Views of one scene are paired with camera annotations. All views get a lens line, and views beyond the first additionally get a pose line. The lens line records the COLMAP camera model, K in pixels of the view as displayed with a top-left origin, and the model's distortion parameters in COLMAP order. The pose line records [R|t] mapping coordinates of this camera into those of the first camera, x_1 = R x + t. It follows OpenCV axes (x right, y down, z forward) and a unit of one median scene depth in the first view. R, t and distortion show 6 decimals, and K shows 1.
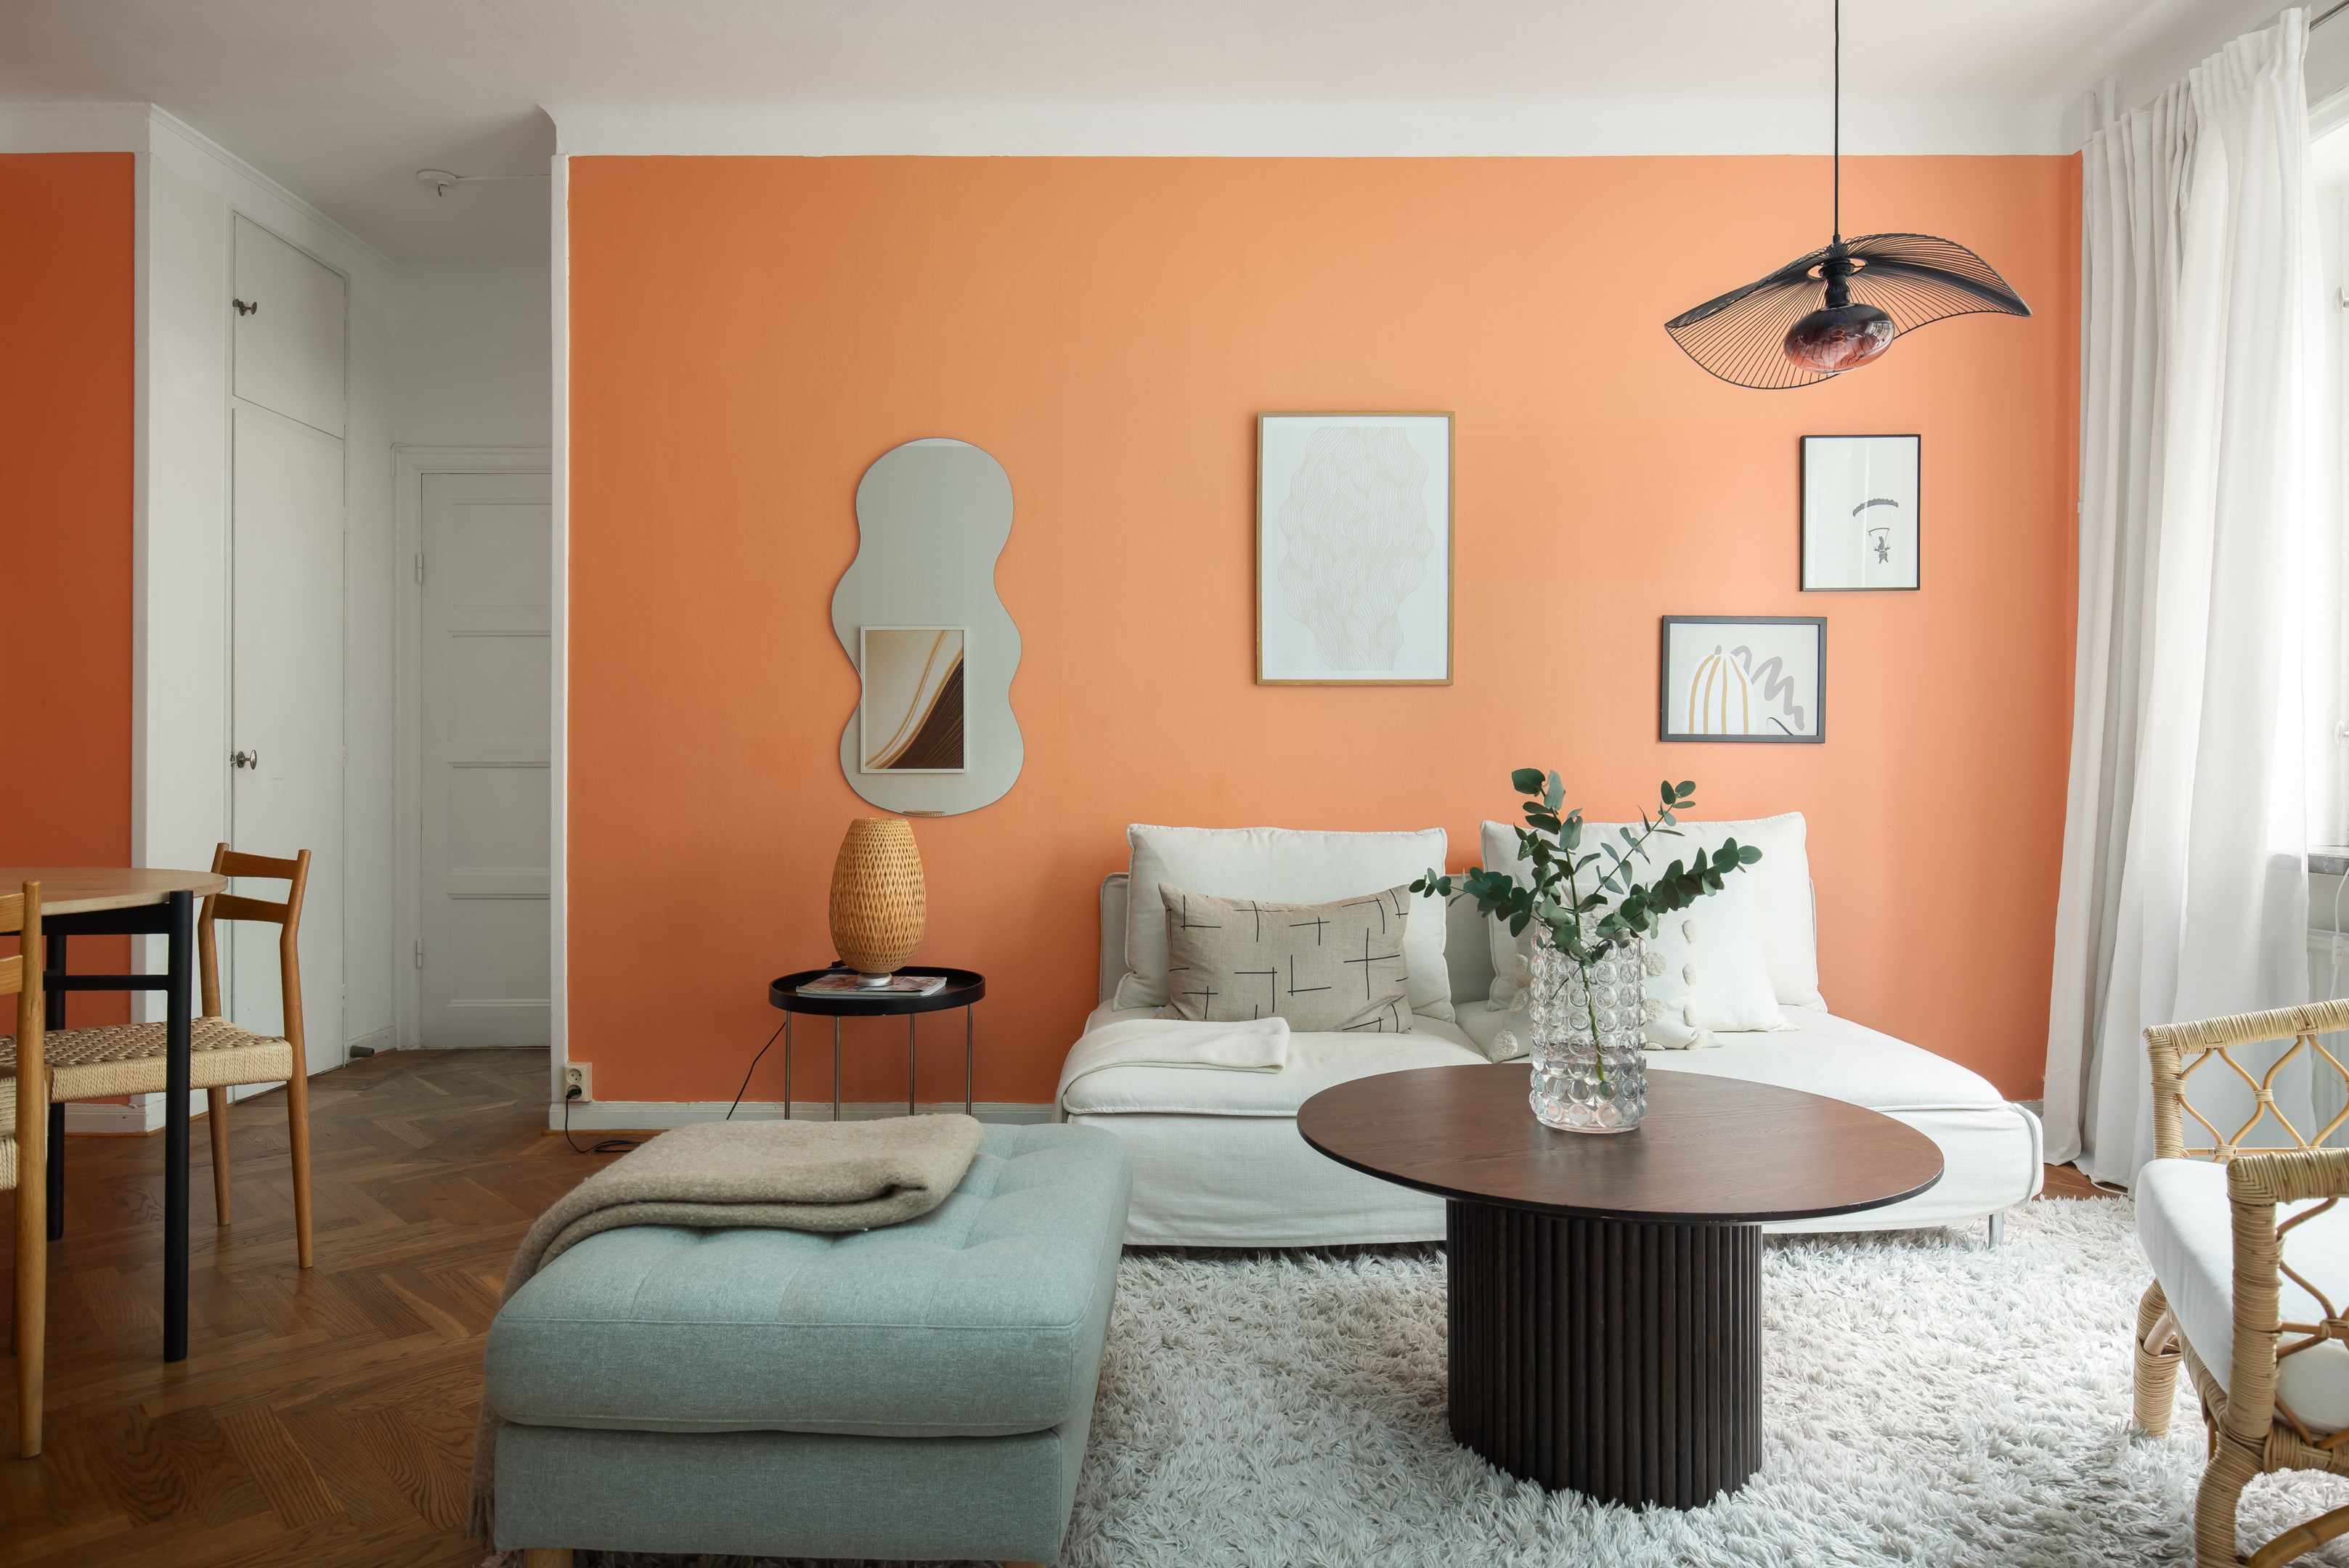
lens RADIAL K [[1392.0, 0, 1174.5], [0, 1392.0, 784.0], [0, 0, 1]] dist [0.006310, -0.001922]
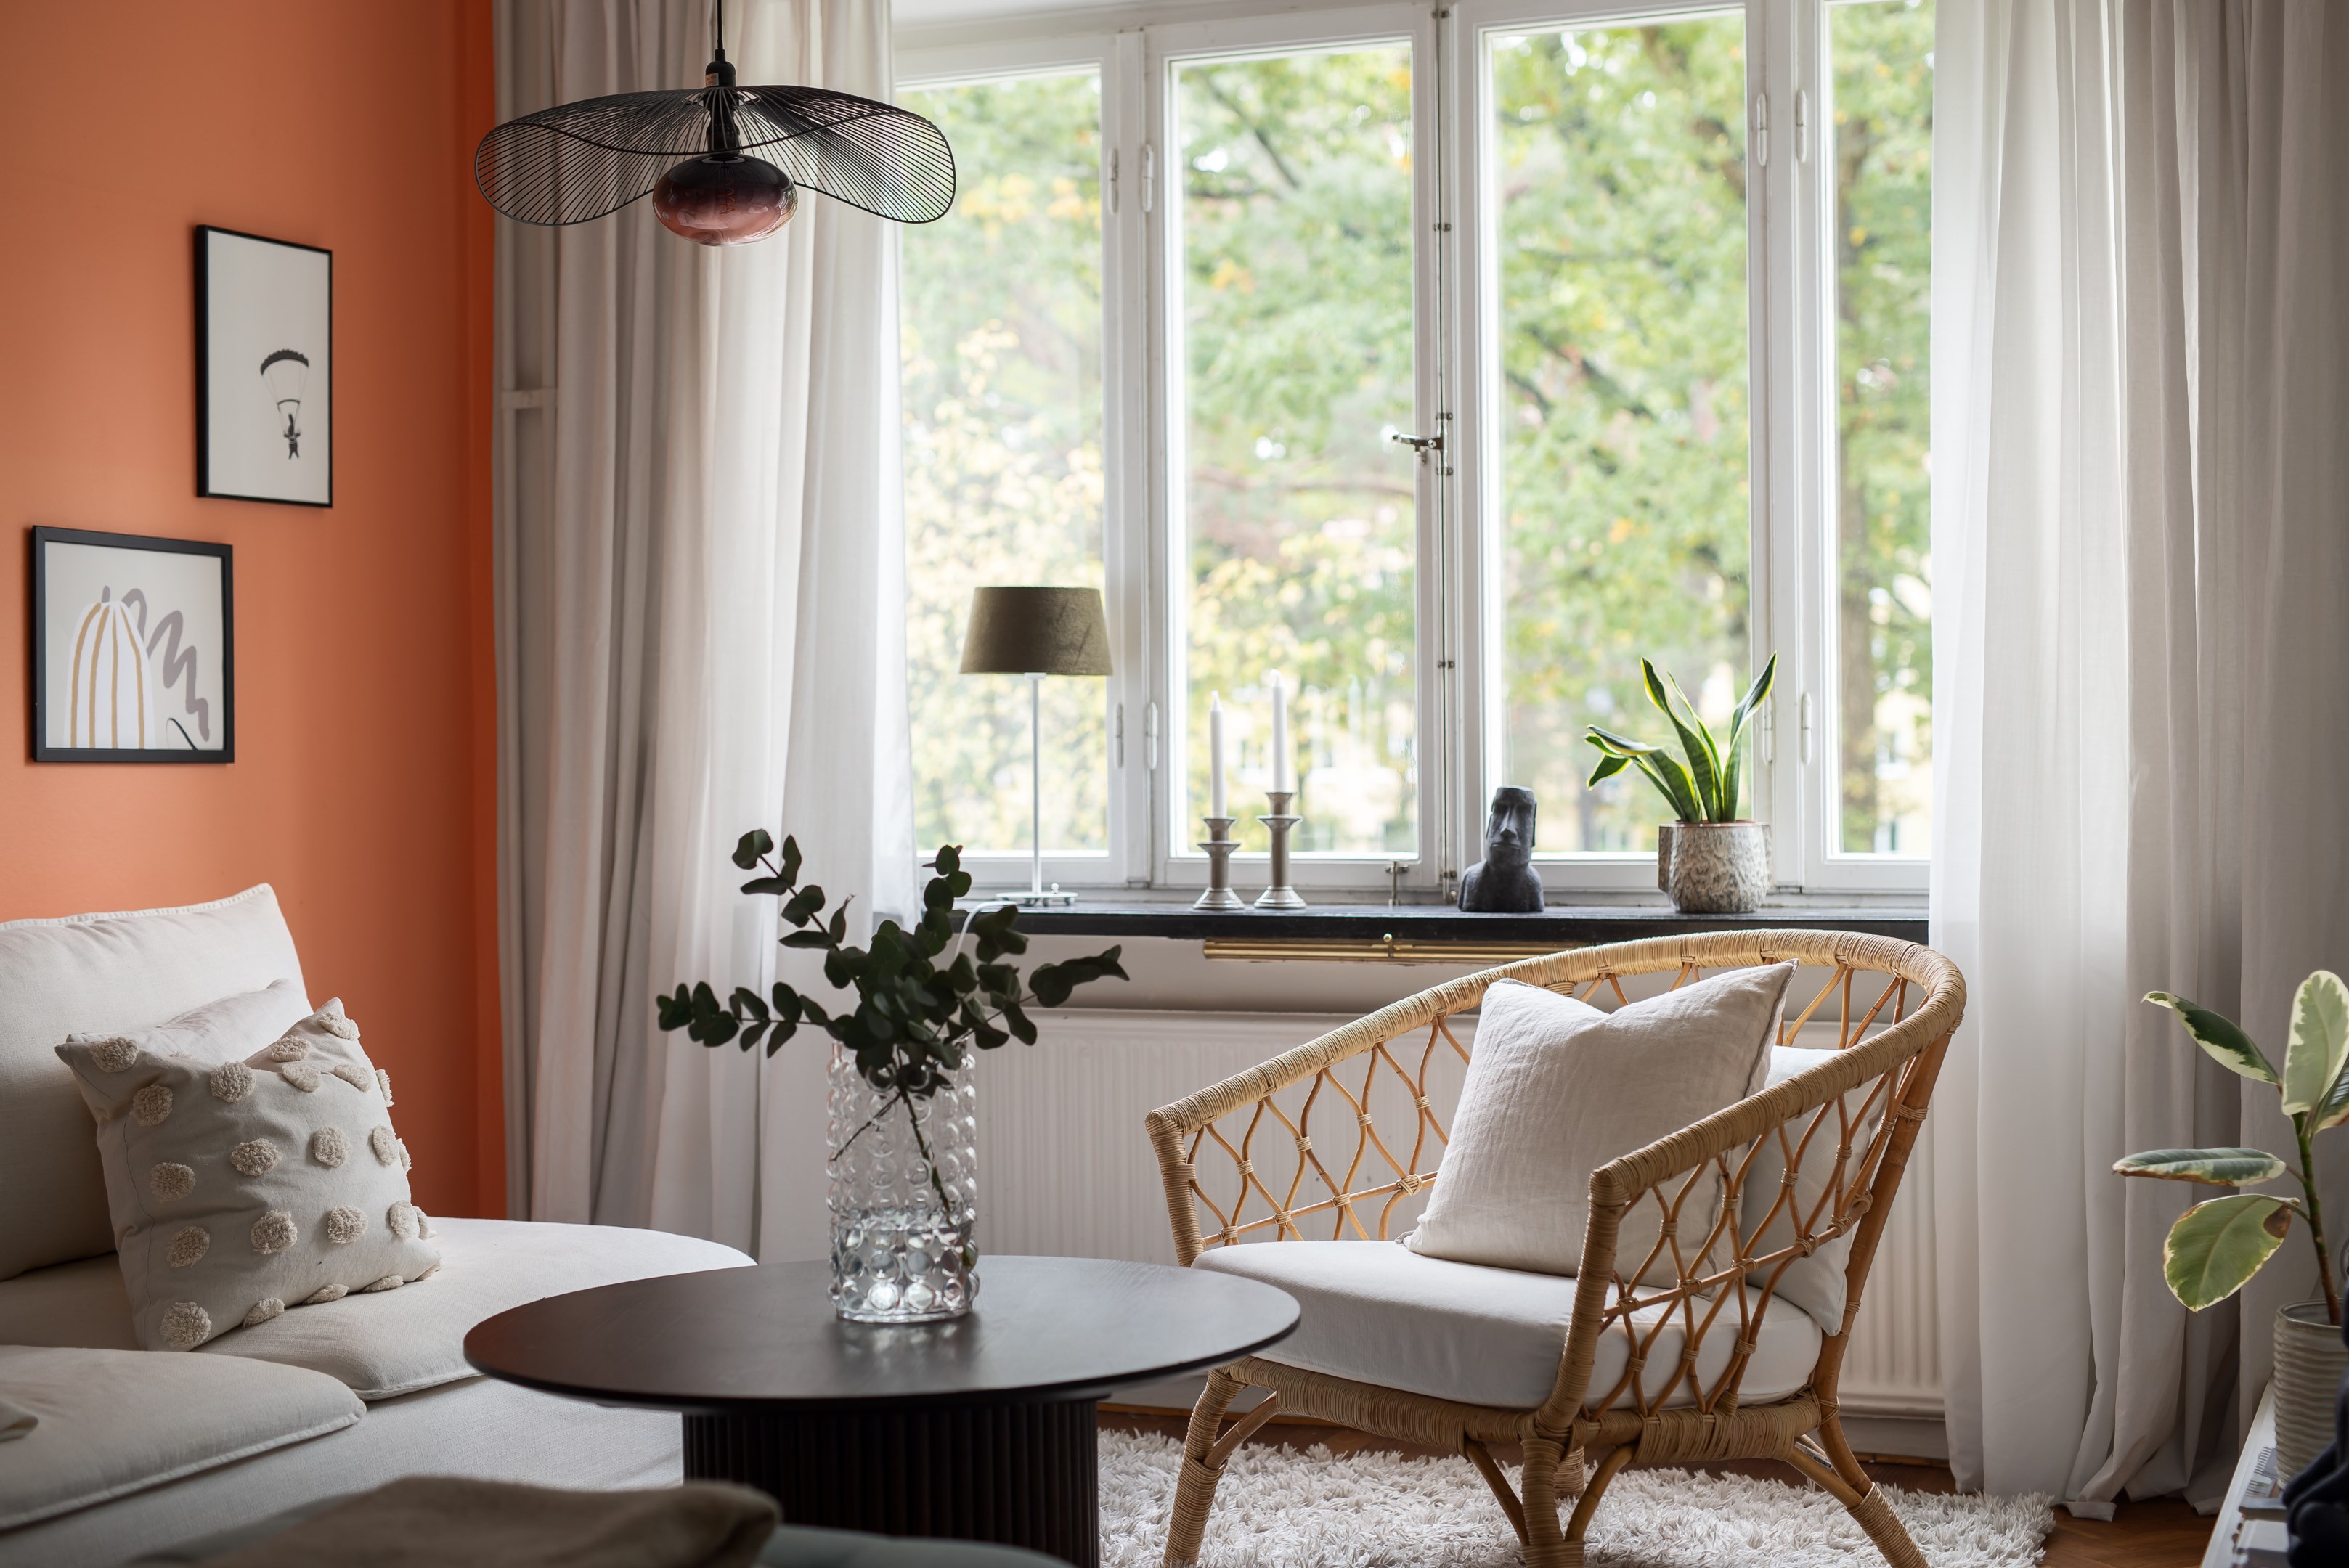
lens RADIAL K [[3389.8, 0, 1174.5], [0, 3389.8, 784.0], [0, 0, 1]] dist [0.018762, -0.018857]
pose [[0.391177, -0.015235, 0.920189, -0.677522], [0.019121, 0.999782, 0.008424, -0.024950], [-0.920117, 0.014300, 0.391383, 0.091032]]
